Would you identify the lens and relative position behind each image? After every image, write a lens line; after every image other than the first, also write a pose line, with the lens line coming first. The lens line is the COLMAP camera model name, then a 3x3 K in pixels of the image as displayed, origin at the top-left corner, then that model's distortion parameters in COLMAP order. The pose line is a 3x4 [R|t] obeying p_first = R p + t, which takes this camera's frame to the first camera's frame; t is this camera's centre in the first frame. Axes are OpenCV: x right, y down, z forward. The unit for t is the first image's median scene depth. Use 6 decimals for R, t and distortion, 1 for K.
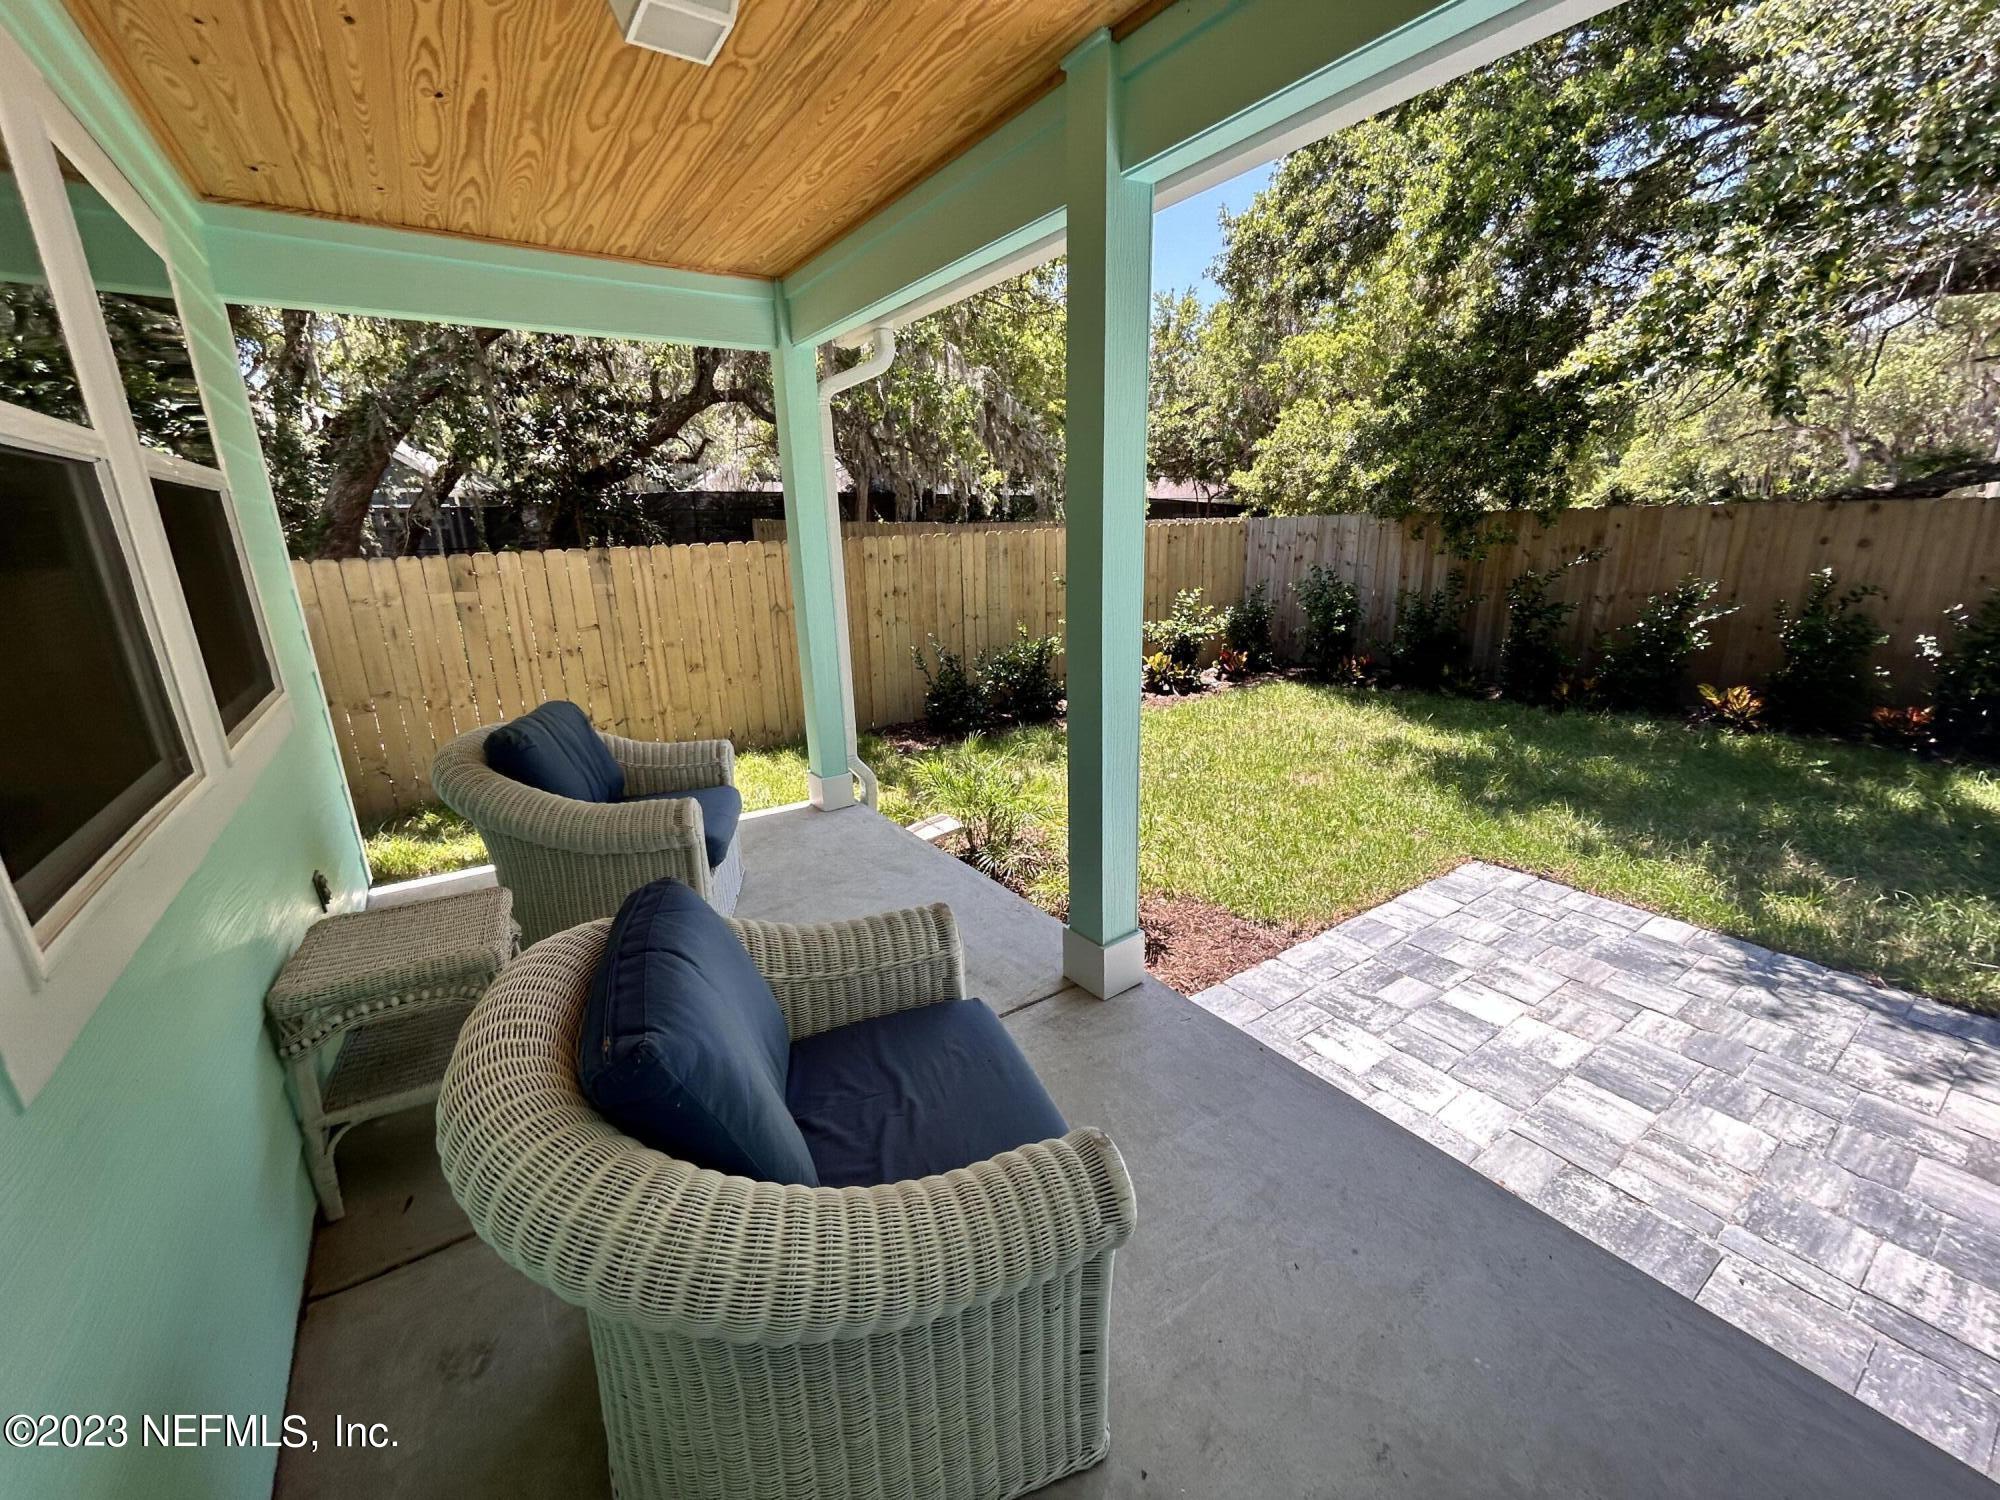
lens RADIAL K [[806.4, 0, 1002.5], [0, 806.4, 755.2], [0, 0, 1]] dist [-0.001377, -0.000158]
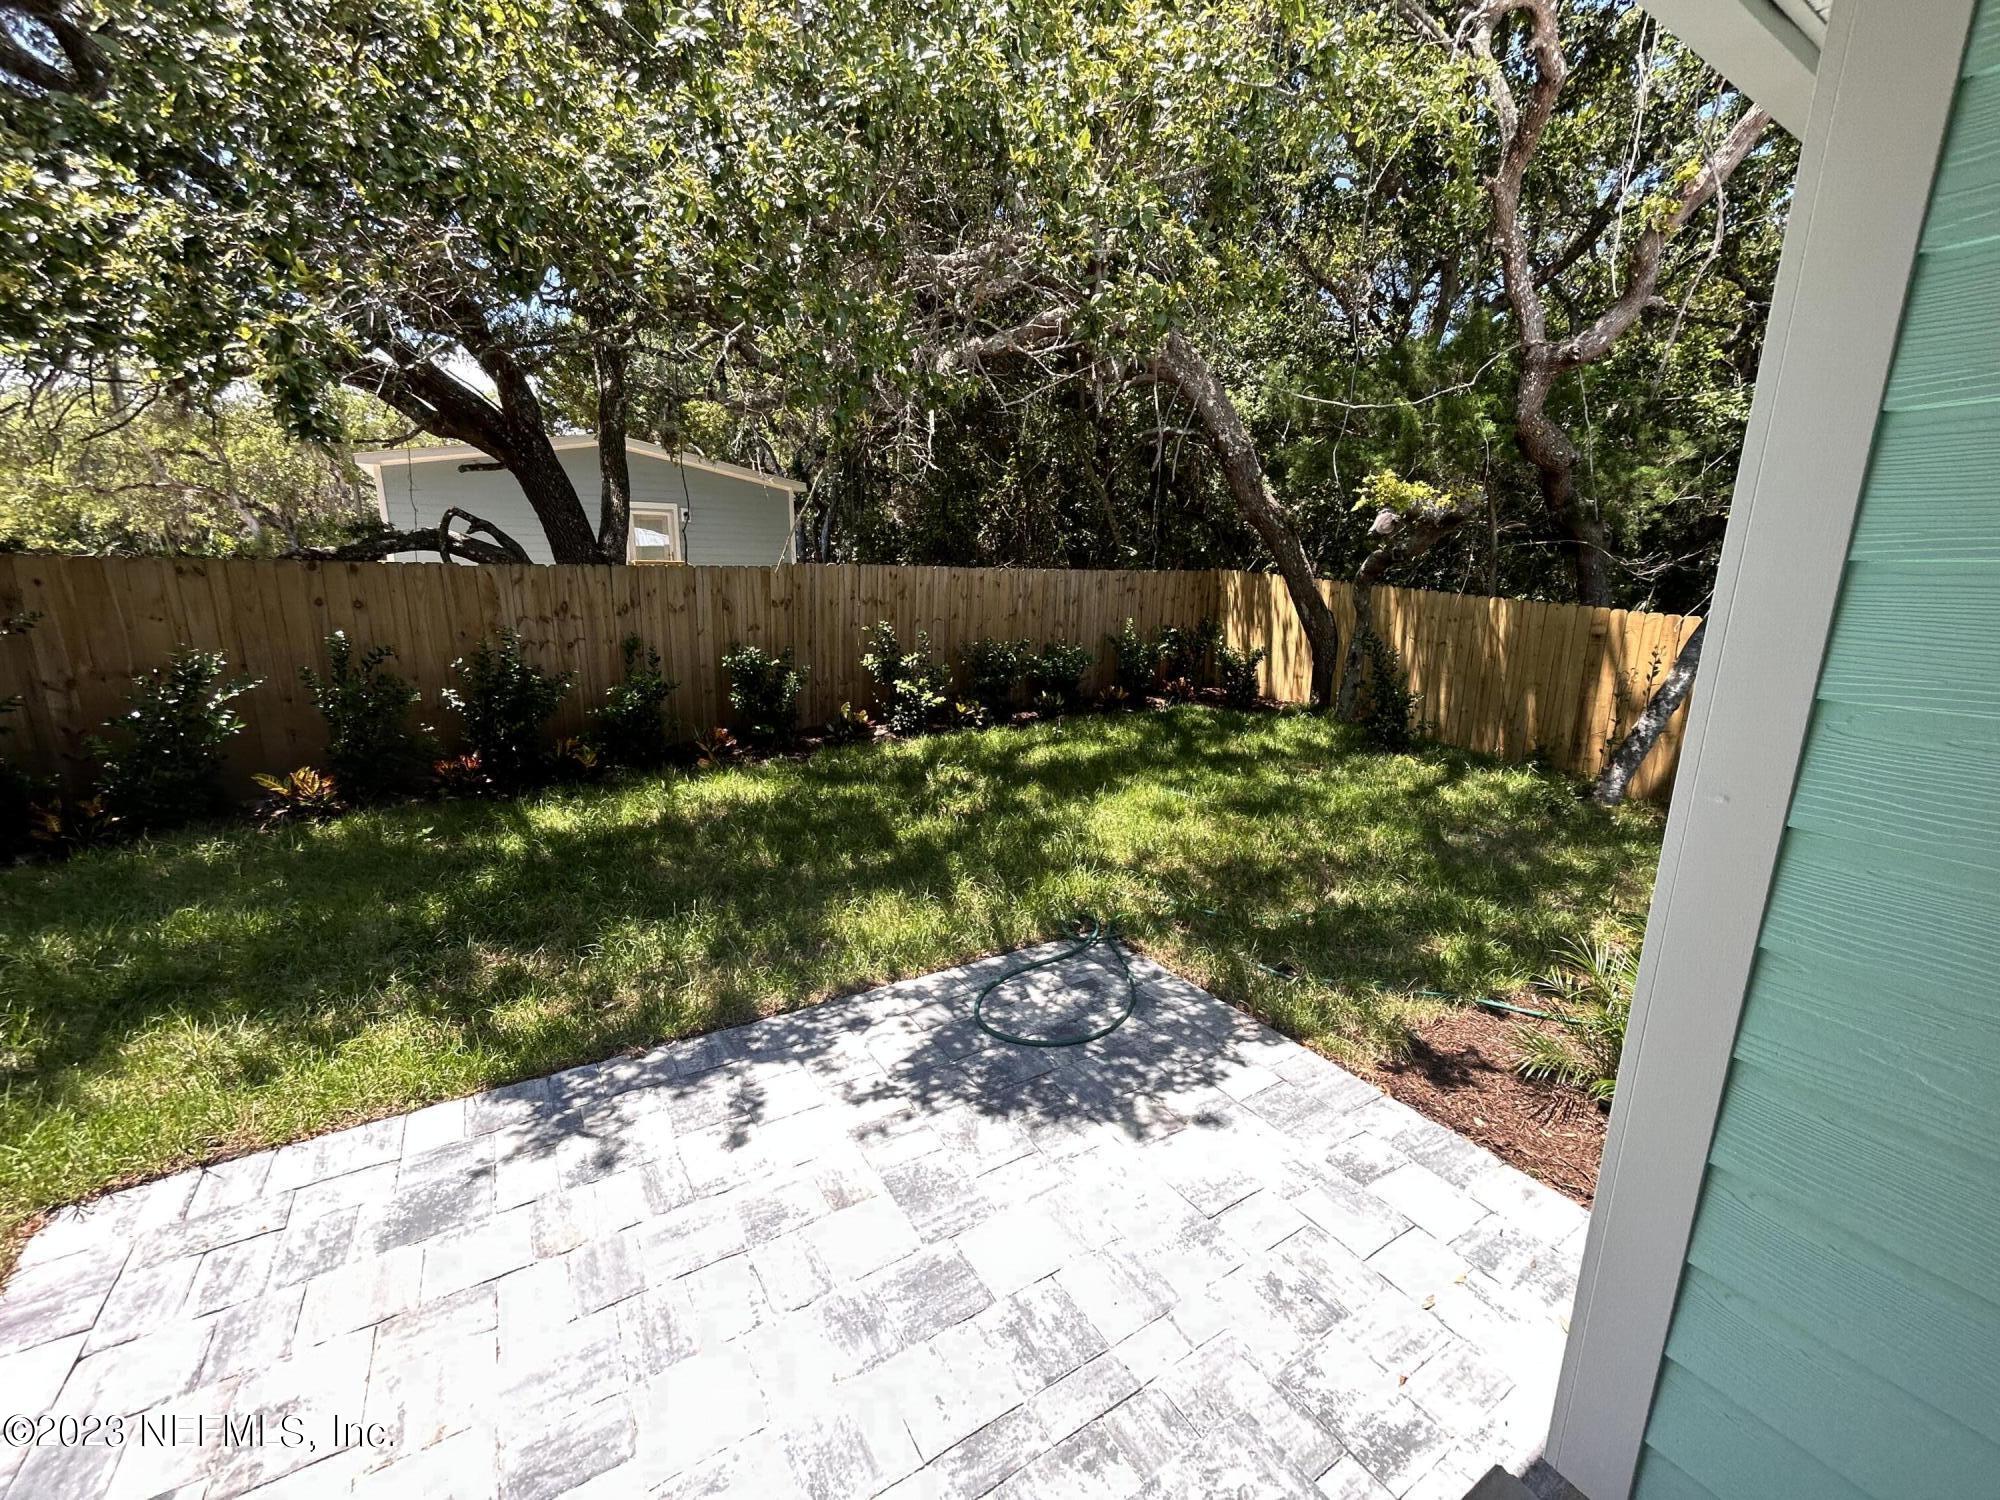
lens RADIAL K [[806.4, 0, 1004.3], [0, 806.4, 756.1], [0, 0, 1]] dist [-0.001377, -0.000158]
pose [[0.047875, -0.192547, 0.980119, 0.158002], [0.259107, 0.950049, 0.173983, -0.078129], [-0.964661, 0.245626, 0.095374, 0.276475]]
